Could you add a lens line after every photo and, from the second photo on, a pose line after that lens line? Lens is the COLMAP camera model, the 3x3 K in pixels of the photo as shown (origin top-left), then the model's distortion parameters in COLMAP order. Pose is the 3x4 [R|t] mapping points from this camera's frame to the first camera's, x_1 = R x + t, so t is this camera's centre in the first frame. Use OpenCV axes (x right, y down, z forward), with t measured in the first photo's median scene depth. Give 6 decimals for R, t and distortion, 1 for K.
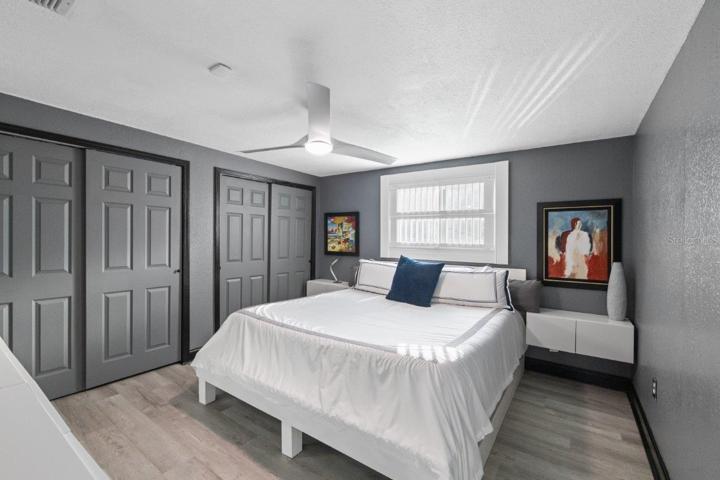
lens RADIAL K [[313.6, 0, 363.8], [0, 313.6, 242.0], [0, 0, 1]] dist [-0.003233, -0.000151]
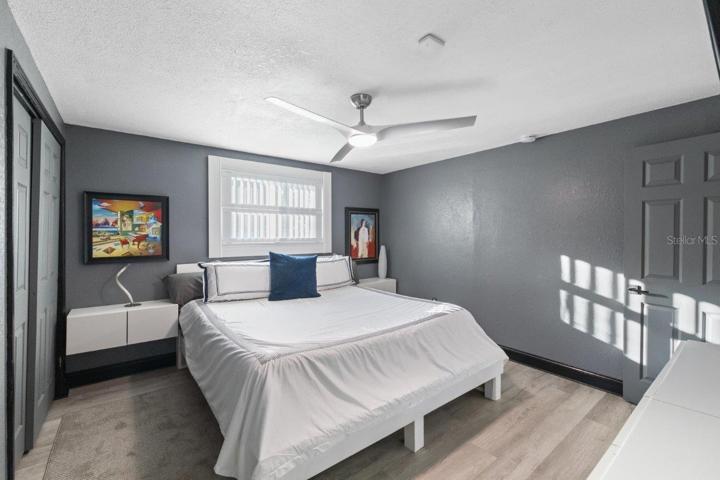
lens RADIAL K [[306.1, 0, 360.7], [0, 306.1, 235.8], [0, 0, 1]] dist [0.001368, 0.000254]
pose [[0.297069, -0.022860, 0.954582, -0.650094], [0.014998, 0.999702, 0.019273, -0.018948], [-0.954738, 0.008591, 0.297324, 0.461068]]
